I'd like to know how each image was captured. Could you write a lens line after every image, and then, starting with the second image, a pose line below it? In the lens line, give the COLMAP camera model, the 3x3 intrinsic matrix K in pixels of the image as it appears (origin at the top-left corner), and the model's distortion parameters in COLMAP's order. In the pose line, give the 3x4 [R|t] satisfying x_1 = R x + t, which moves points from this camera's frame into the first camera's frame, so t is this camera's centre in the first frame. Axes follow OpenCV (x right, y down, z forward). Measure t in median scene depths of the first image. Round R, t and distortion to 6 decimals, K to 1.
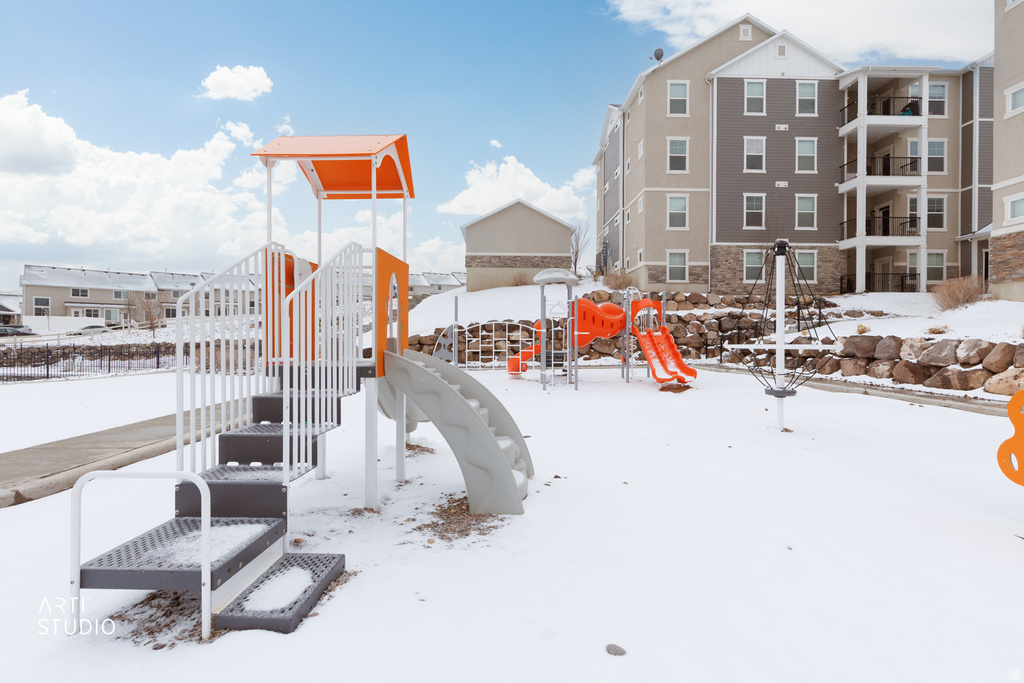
lens RADIAL K [[532.2, 0, 513.6], [0, 532.2, 343.1], [0, 0, 1]] dist [-0.002009, -0.001410]
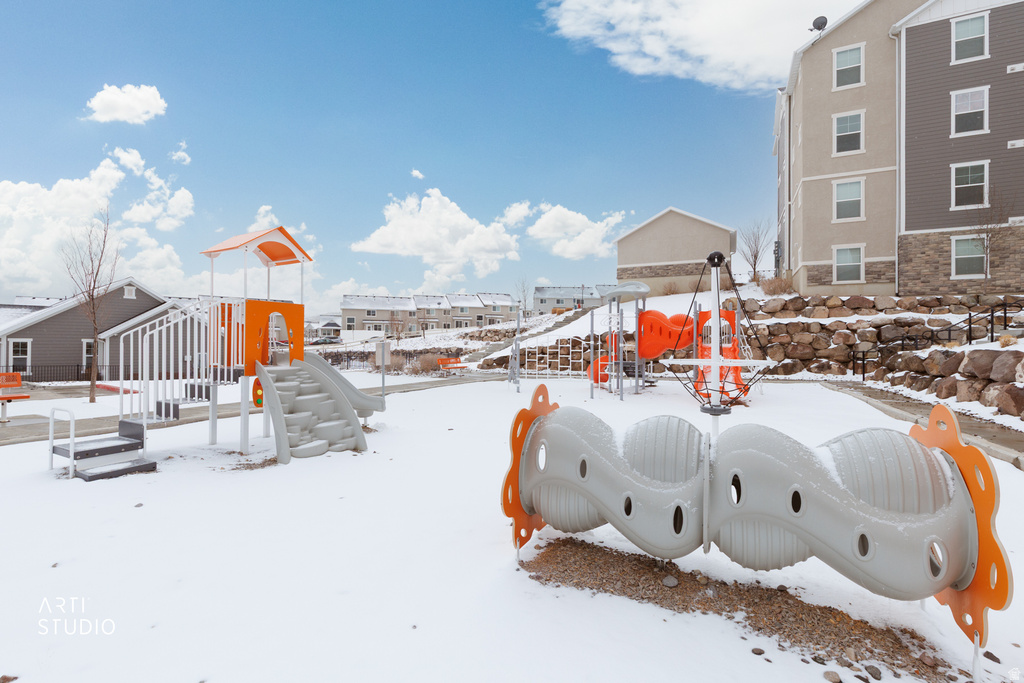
lens RADIAL K [[532.2, 0, 514.3], [0, 532.2, 340.6], [0, 0, 1]] dist [-0.002009, -0.001410]
pose [[0.858571, -0.000581, -0.512695, 0.285497], [-0.009168, 0.999822, -0.016486, -0.005070], [0.512613, 0.018854, 0.858413, 0.008407]]
